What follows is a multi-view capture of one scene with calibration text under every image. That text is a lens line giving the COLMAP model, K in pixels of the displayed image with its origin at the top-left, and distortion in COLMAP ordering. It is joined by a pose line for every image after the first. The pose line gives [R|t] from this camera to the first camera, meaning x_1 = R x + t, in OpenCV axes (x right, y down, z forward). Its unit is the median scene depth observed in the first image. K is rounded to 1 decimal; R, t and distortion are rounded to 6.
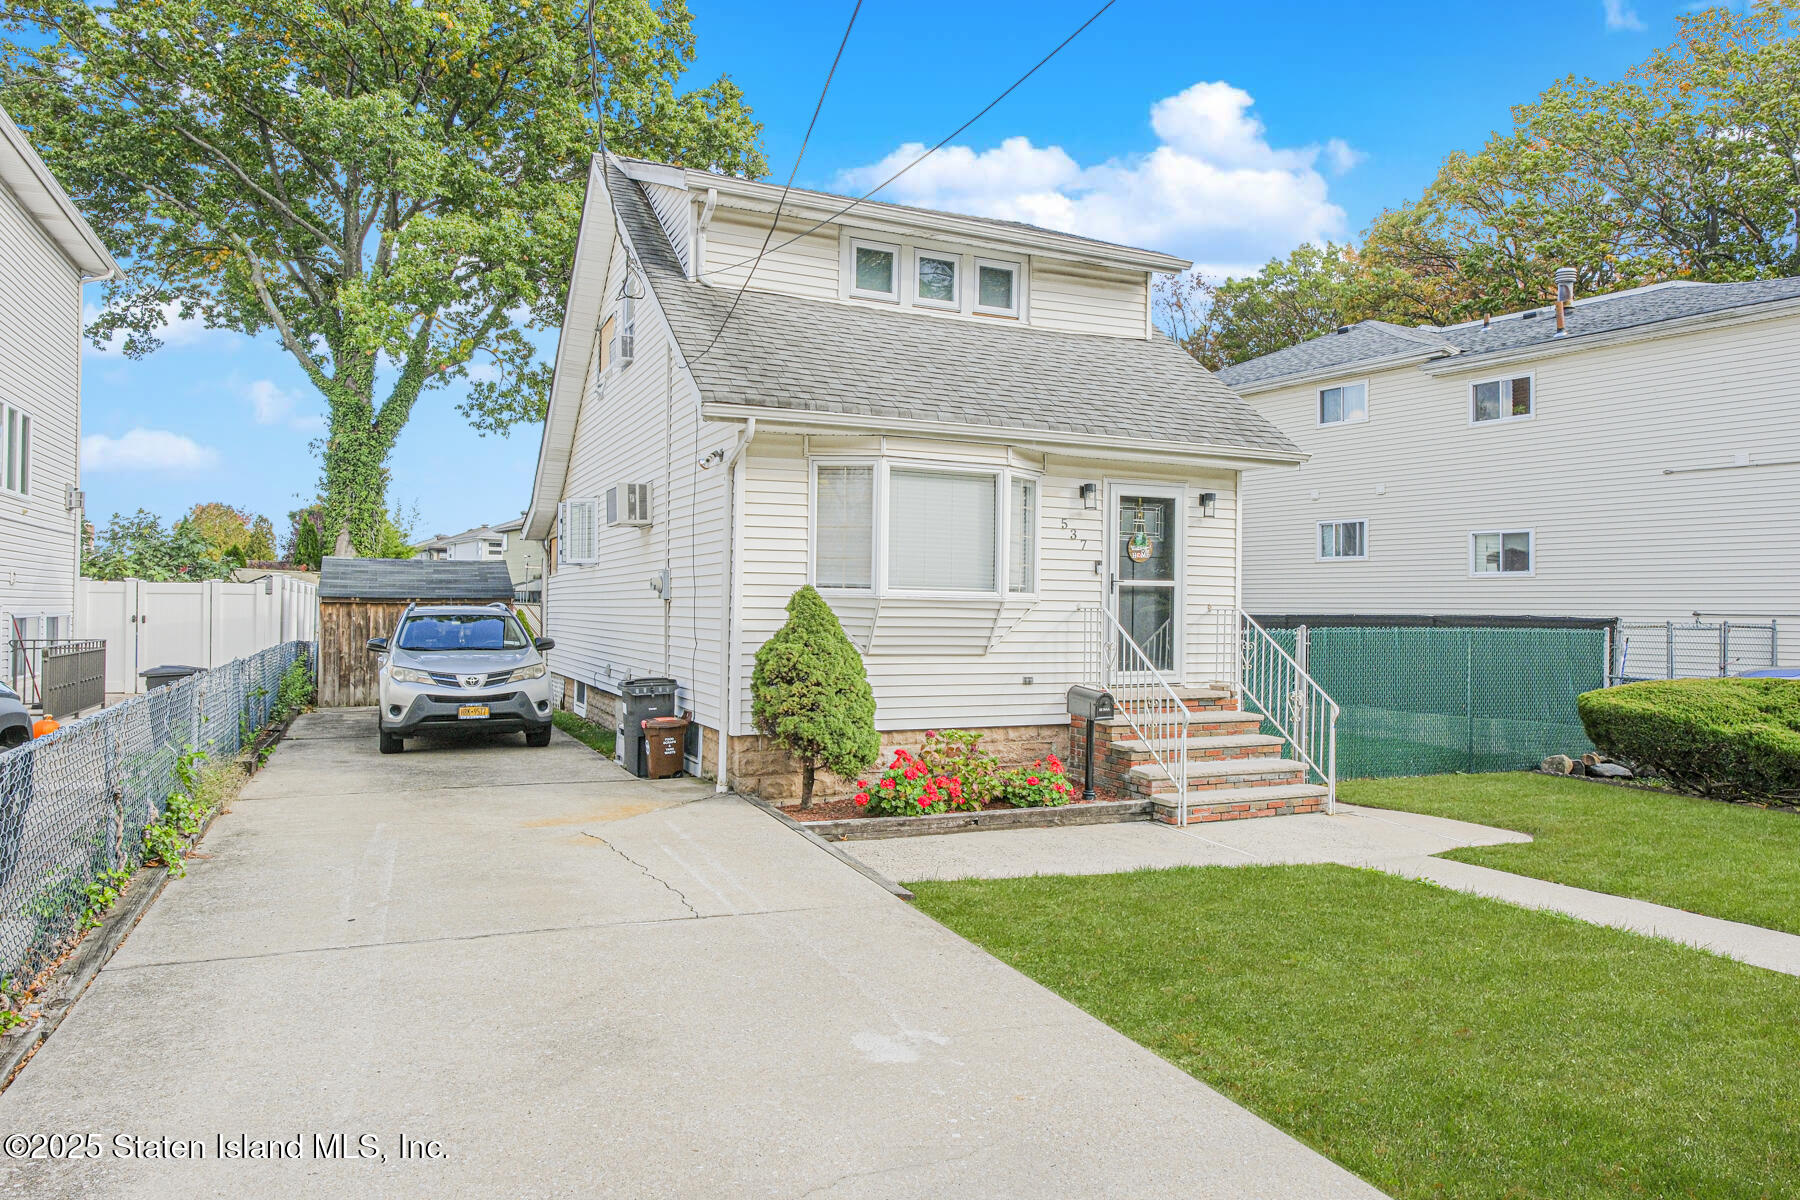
lens RADIAL K [[1155.0, 0, 896.9], [0, 1155.0, 598.0], [0, 0, 1]] dist [0.010521, 0.000633]
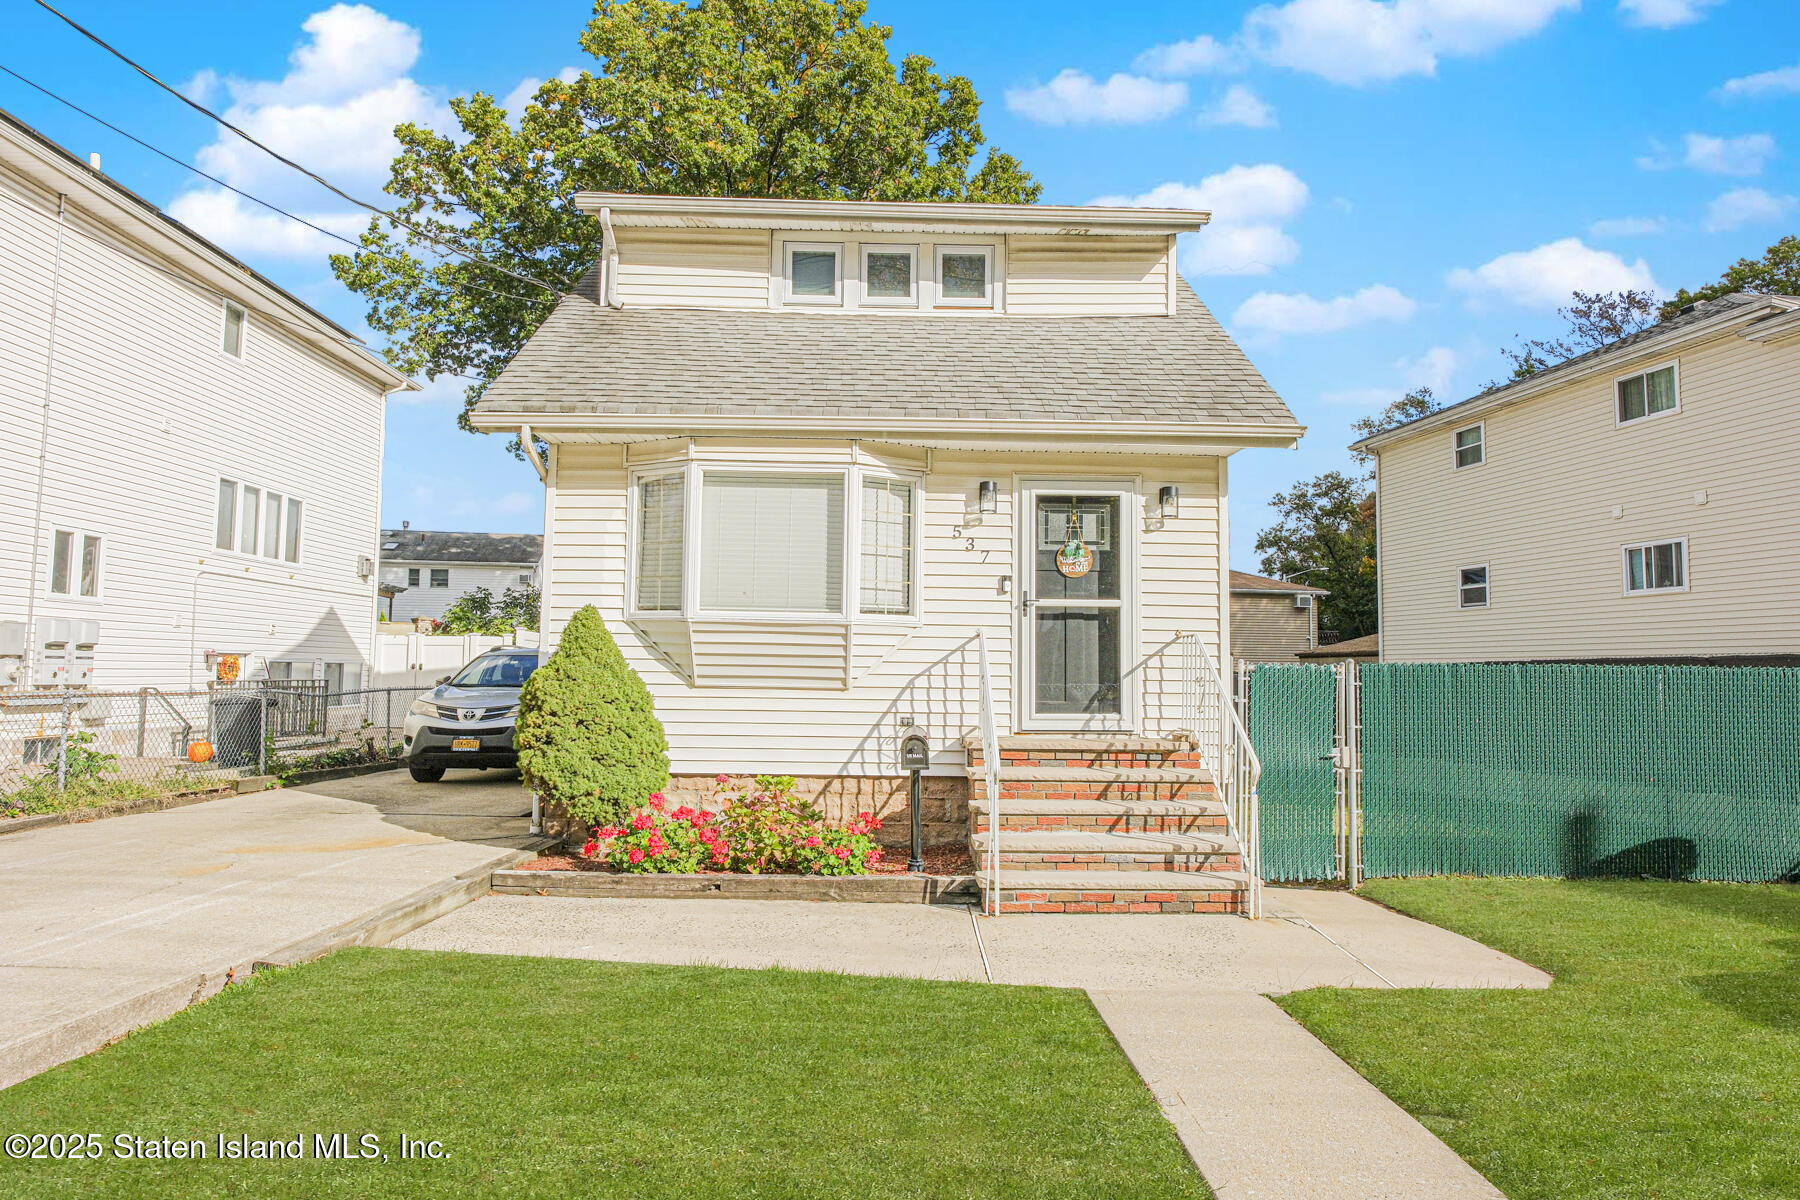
lens RADIAL K [[1071.2, 0, 897.1], [0, 1071.2, 600.9], [0, 0, 1]] dist [-0.003700, 0.004486]
pose [[0.917124, -0.025881, -0.397760, 0.396810], [0.001471, 0.998103, -0.061553, 0.030906], [0.398598, 0.055867, 0.915422, 0.277211]]
